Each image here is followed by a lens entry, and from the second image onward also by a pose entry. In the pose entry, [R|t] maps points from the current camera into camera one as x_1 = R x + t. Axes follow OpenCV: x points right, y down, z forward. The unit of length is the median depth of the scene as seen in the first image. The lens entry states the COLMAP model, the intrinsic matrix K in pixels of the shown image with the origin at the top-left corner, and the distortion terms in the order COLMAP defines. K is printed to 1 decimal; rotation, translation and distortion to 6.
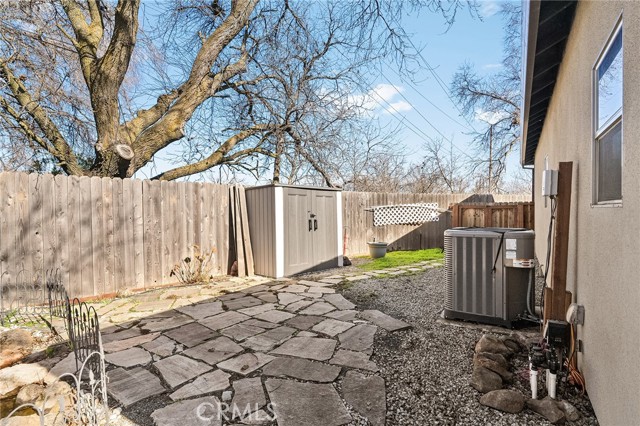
lens RADIAL K [[325.2, 0, 319.7], [0, 325.2, 213.8], [0, 0, 1]] dist [-0.000690, -0.001770]
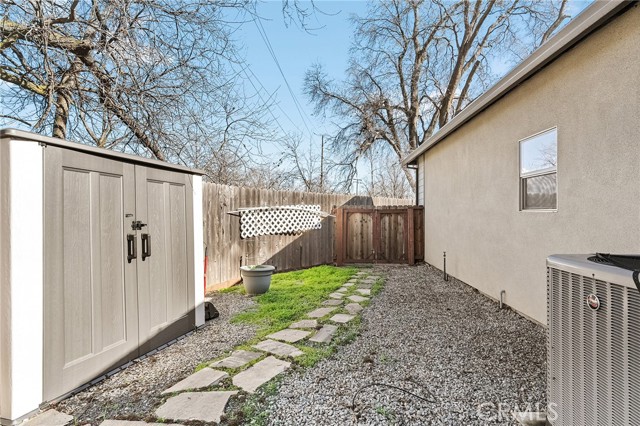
lens RADIAL K [[336.0, 0, 324.0], [0, 336.0, 212.2], [0, 0, 1]] dist [-0.006471, 0.000093]
pose [[0.877078, 0.008603, 0.480271, -0.012154], [0.000889, 0.999809, -0.019533, -0.001403], [-0.480348, 0.017558, 0.876902, 0.315414]]
